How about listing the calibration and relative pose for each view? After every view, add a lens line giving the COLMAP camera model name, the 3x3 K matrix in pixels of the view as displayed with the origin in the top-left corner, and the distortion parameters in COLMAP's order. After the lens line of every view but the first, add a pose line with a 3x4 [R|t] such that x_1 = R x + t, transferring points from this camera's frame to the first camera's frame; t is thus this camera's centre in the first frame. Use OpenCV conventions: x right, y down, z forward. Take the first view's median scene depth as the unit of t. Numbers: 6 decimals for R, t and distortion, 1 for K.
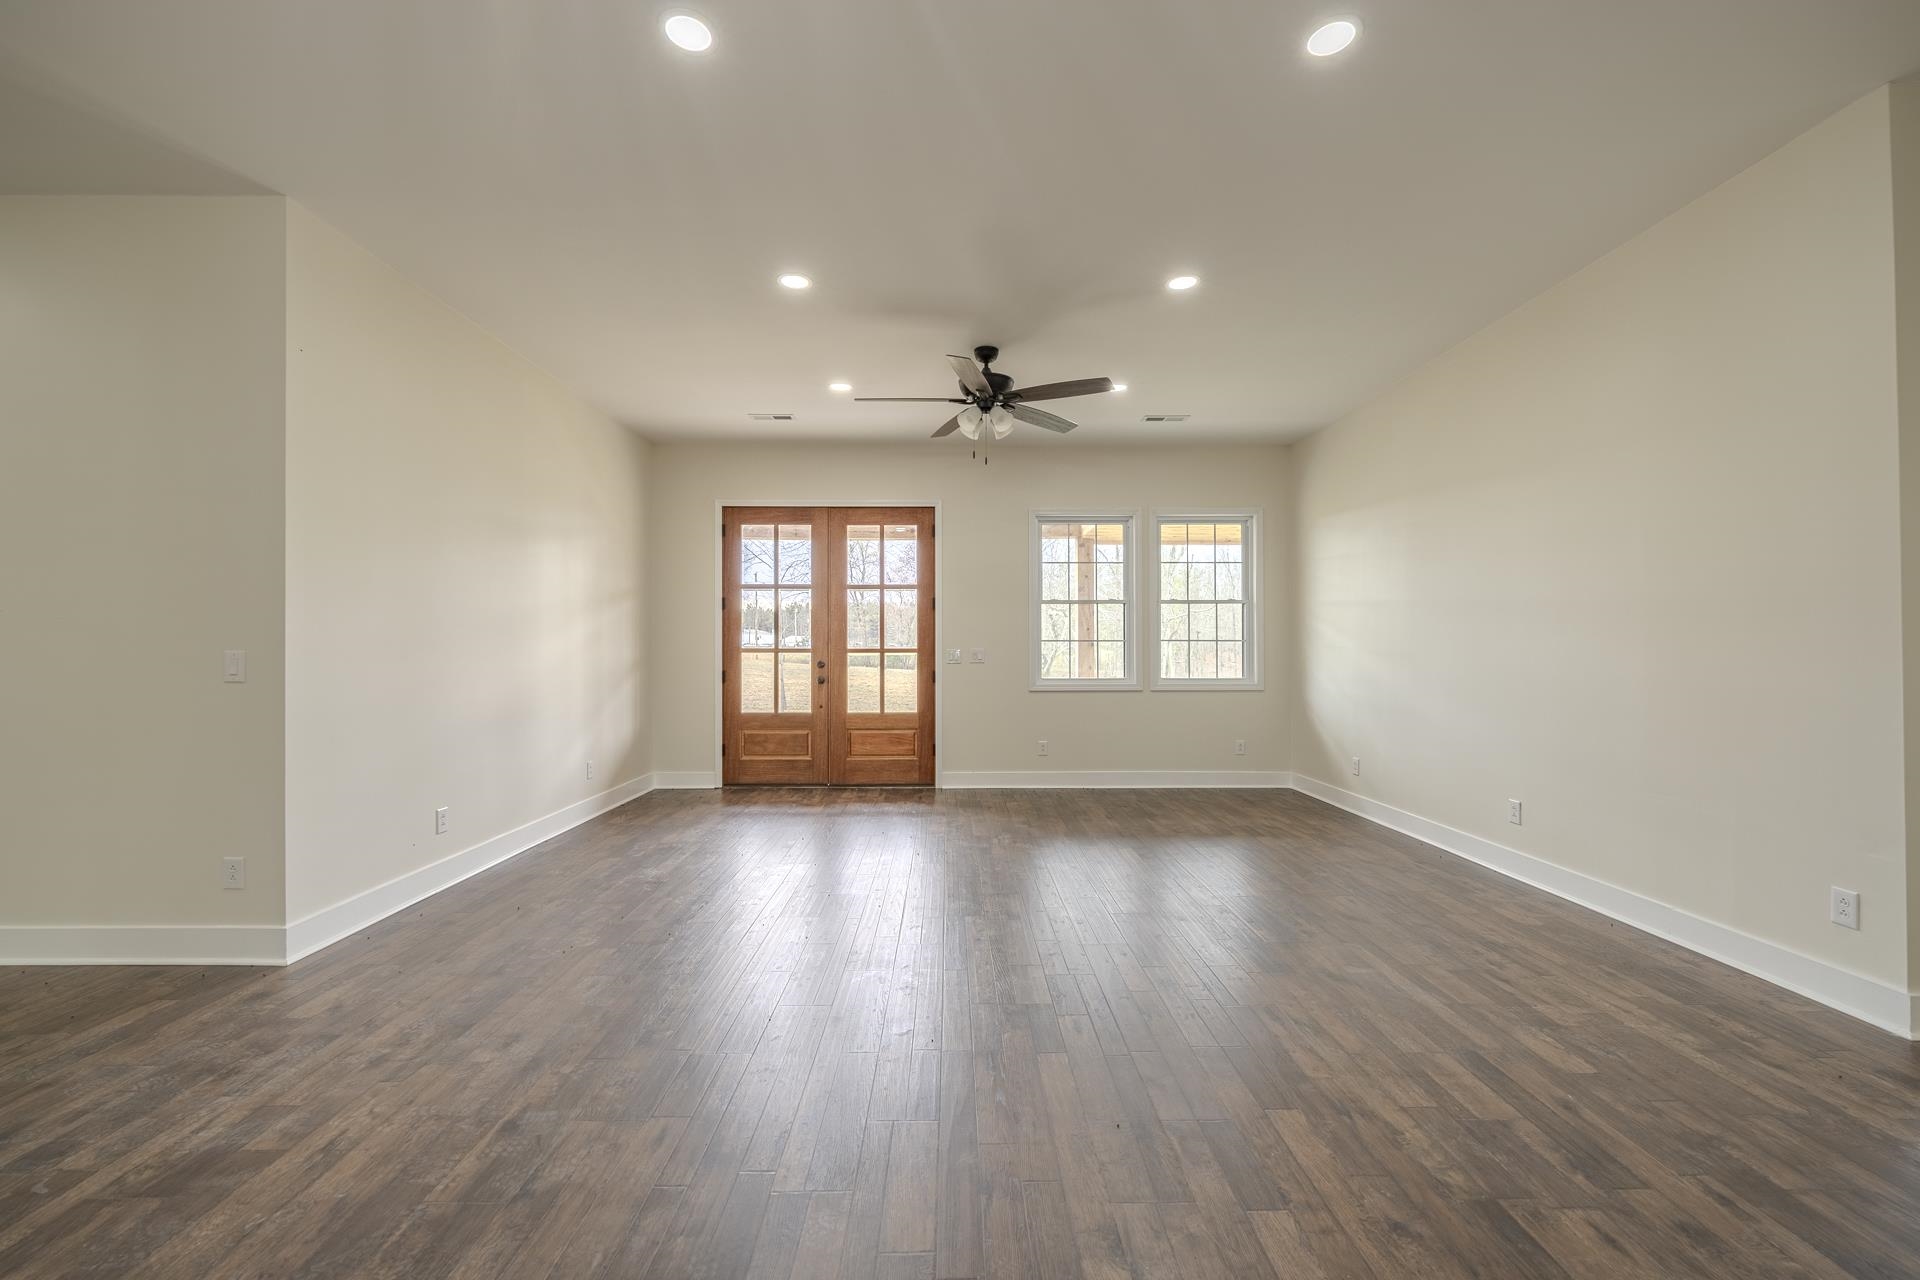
lens RADIAL K [[769.2, 0, 953.5], [0, 769.2, 643.0], [0, 0, 1]] dist [-0.001564, -0.000074]
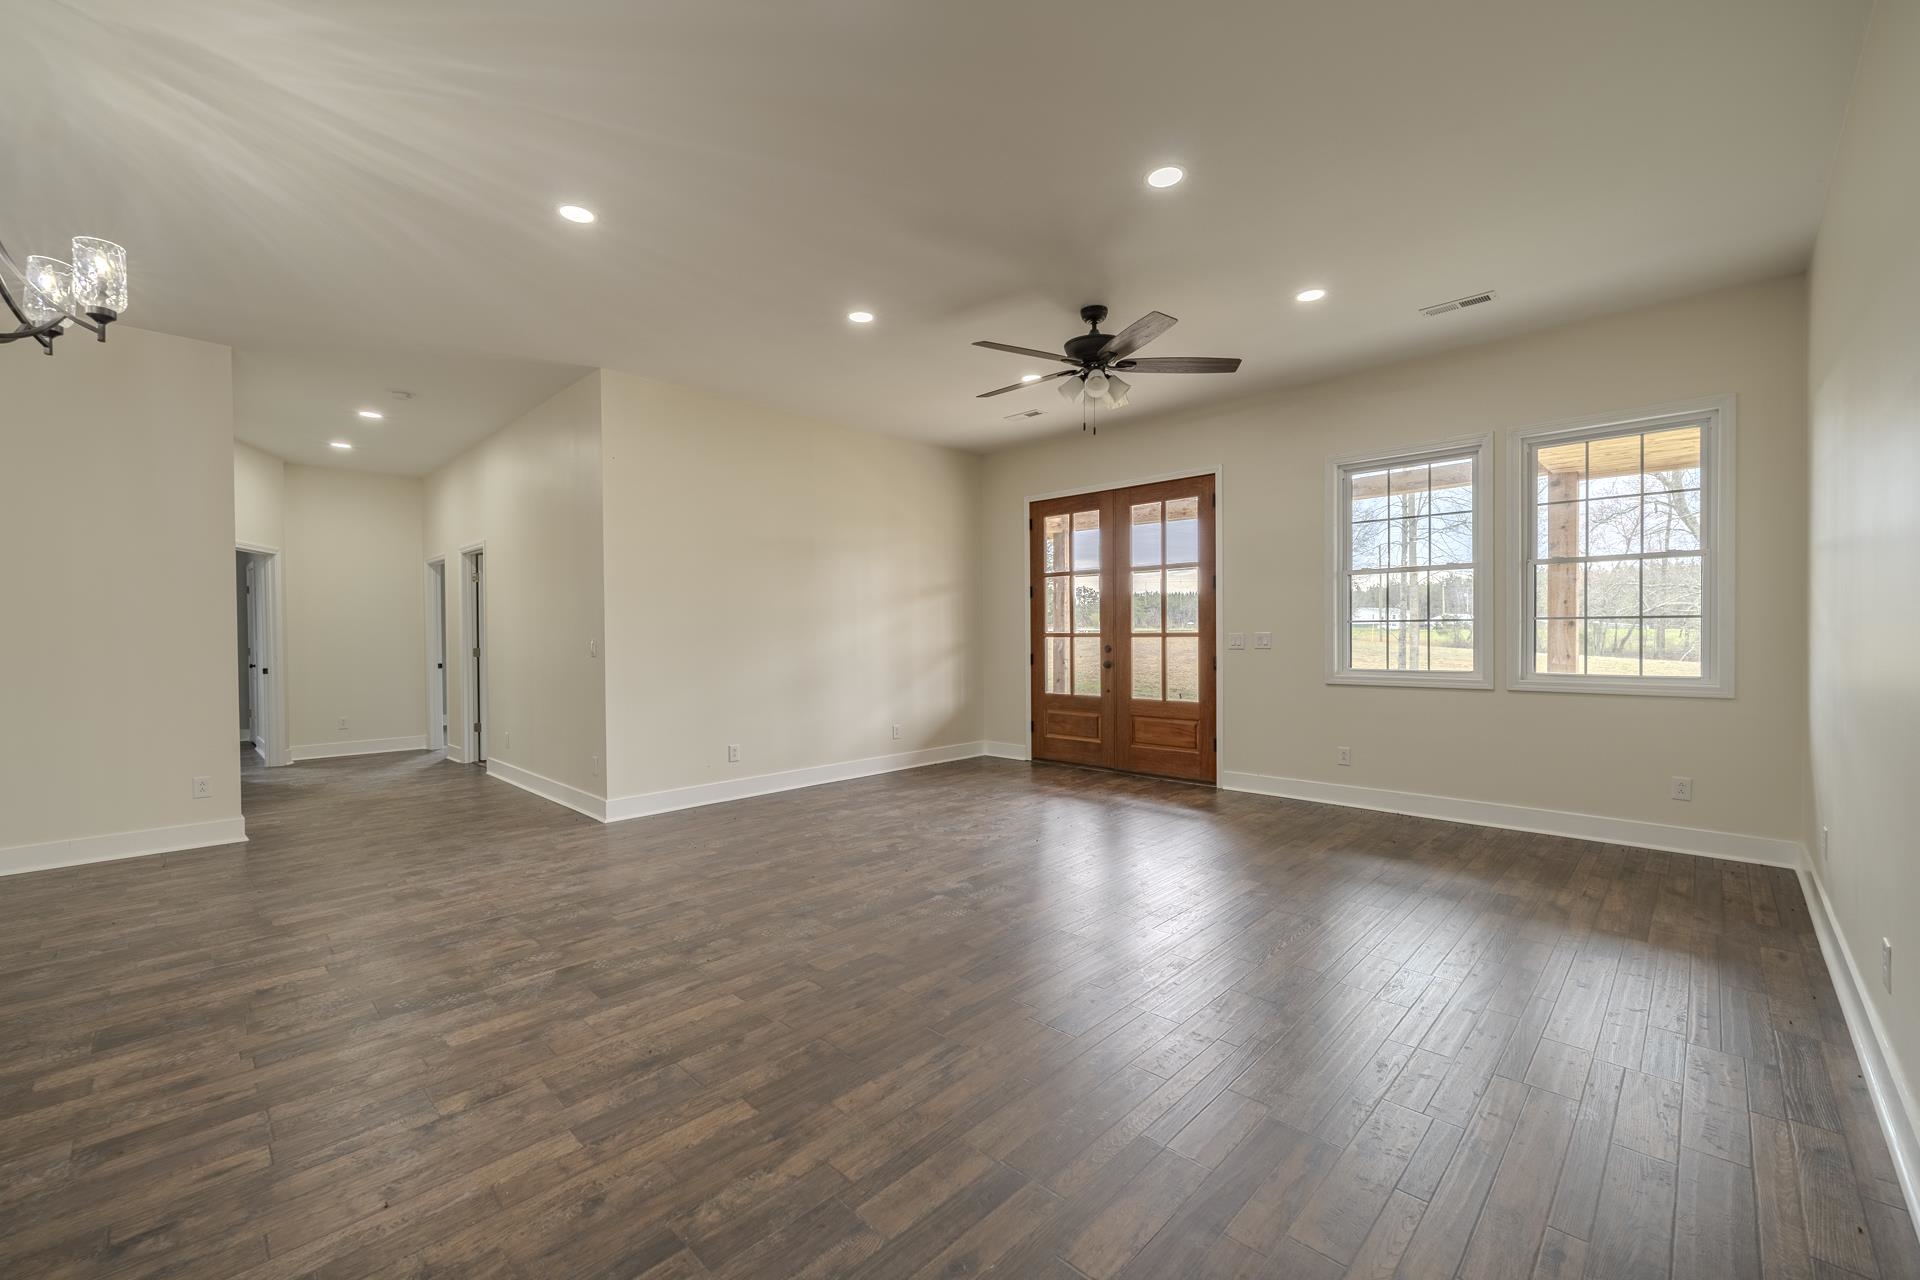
lens RADIAL K [[769.2, 0, 957.4], [0, 769.2, 648.3], [0, 0, 1]] dist [-0.001564, -0.000074]
pose [[0.715015, 0.008392, -0.699059, 0.389097], [0.013825, 0.999563, 0.026139, -0.001710], [0.698973, -0.028354, 0.714586, 0.146676]]
